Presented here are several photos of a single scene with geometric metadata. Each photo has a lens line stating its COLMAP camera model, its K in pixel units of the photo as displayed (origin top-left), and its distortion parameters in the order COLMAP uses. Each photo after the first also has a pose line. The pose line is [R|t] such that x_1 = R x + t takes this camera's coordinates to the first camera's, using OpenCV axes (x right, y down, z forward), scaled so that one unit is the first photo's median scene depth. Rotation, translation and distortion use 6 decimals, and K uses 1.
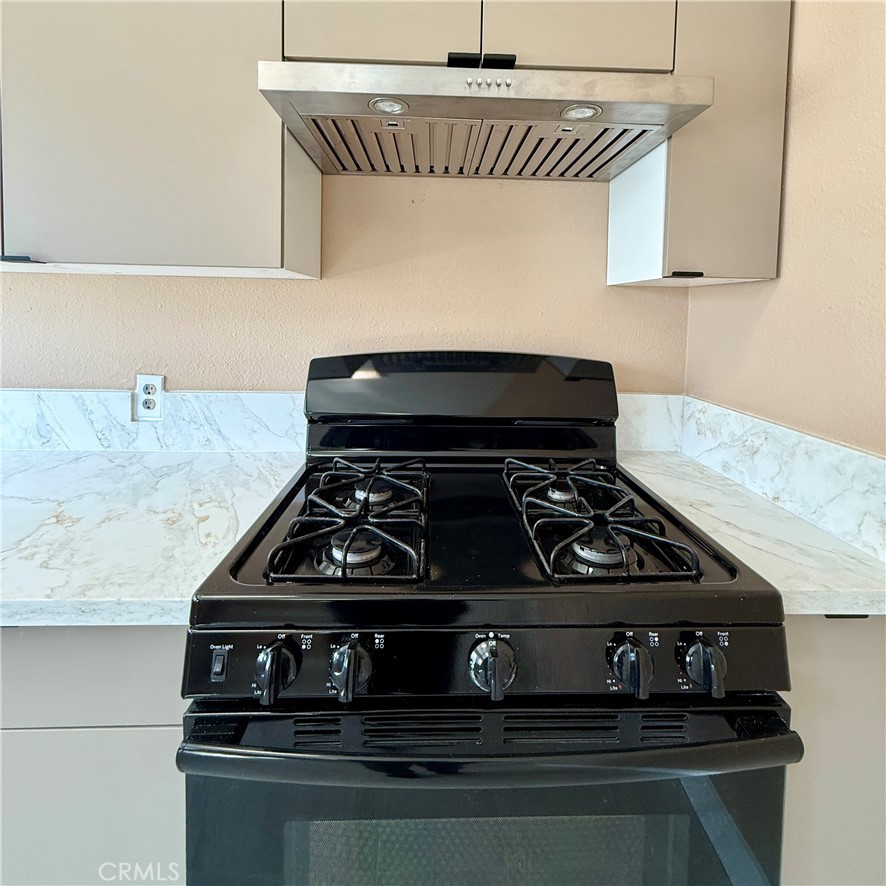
lens RADIAL K [[471.4, 0, 446.4], [0, 471.4, 333.0], [0, 0, 1]] dist [-0.000794, -0.000121]
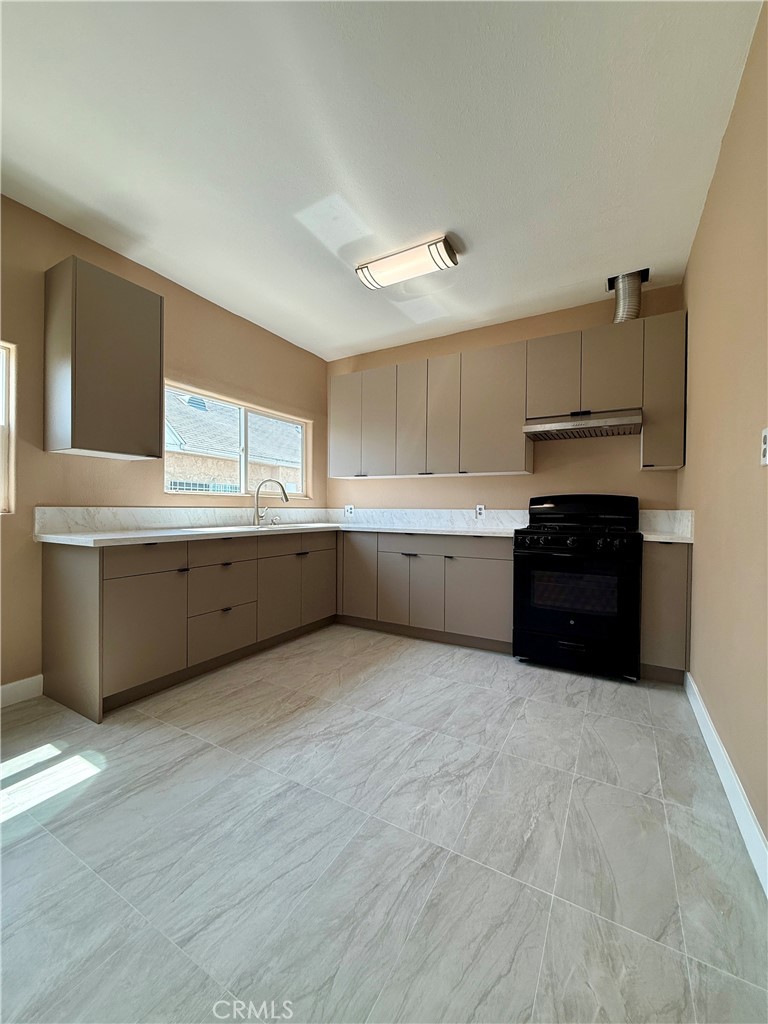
lens RADIAL K [[408.4, 0, 385.9], [0, 408.4, 510.3], [0, 0, 1]] dist [0.000713, 0.000222]
pose [[0.849965, -0.007342, -0.526789, 0.353702], [-0.021073, 0.998629, -0.047918, 0.291918], [0.526418, 0.051830, 0.848644, -1.924325]]
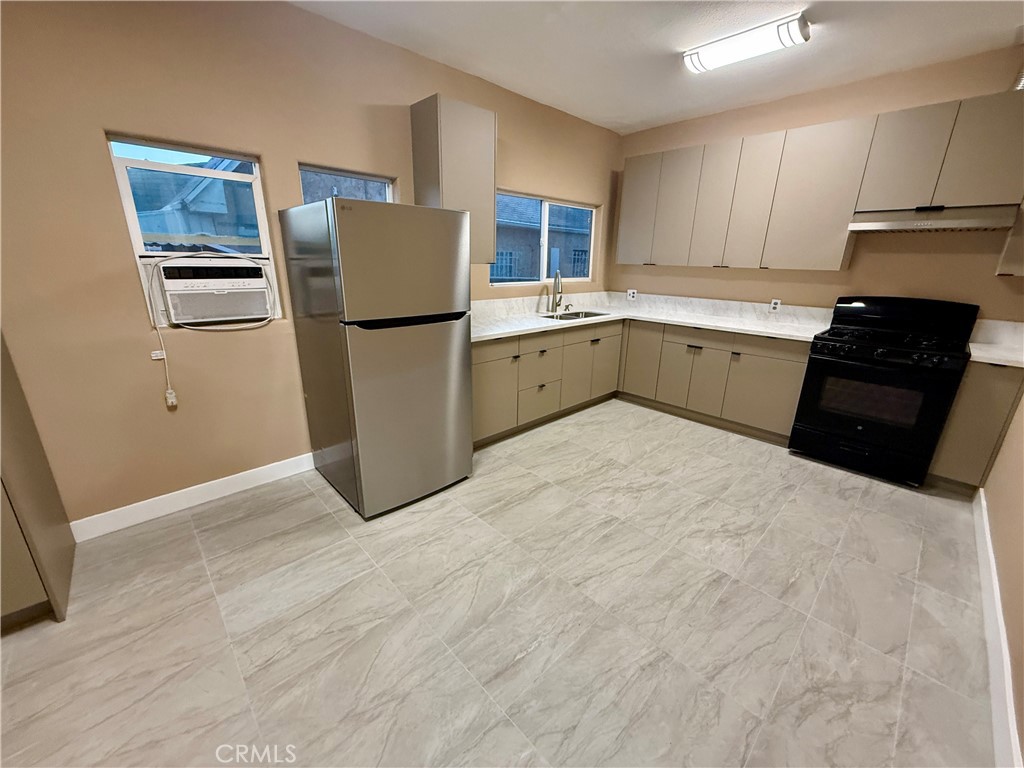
lens RADIAL K [[408.4, 0, 510.1], [0, 408.4, 382.6], [0, 0, 1]] dist [0.000713, 0.000222]
pose [[0.663675, 0.212830, -0.717105, 0.336425], [-0.043469, 0.968022, 0.247069, 0.026970], [0.746757, -0.132802, 0.651703, -2.483366]]
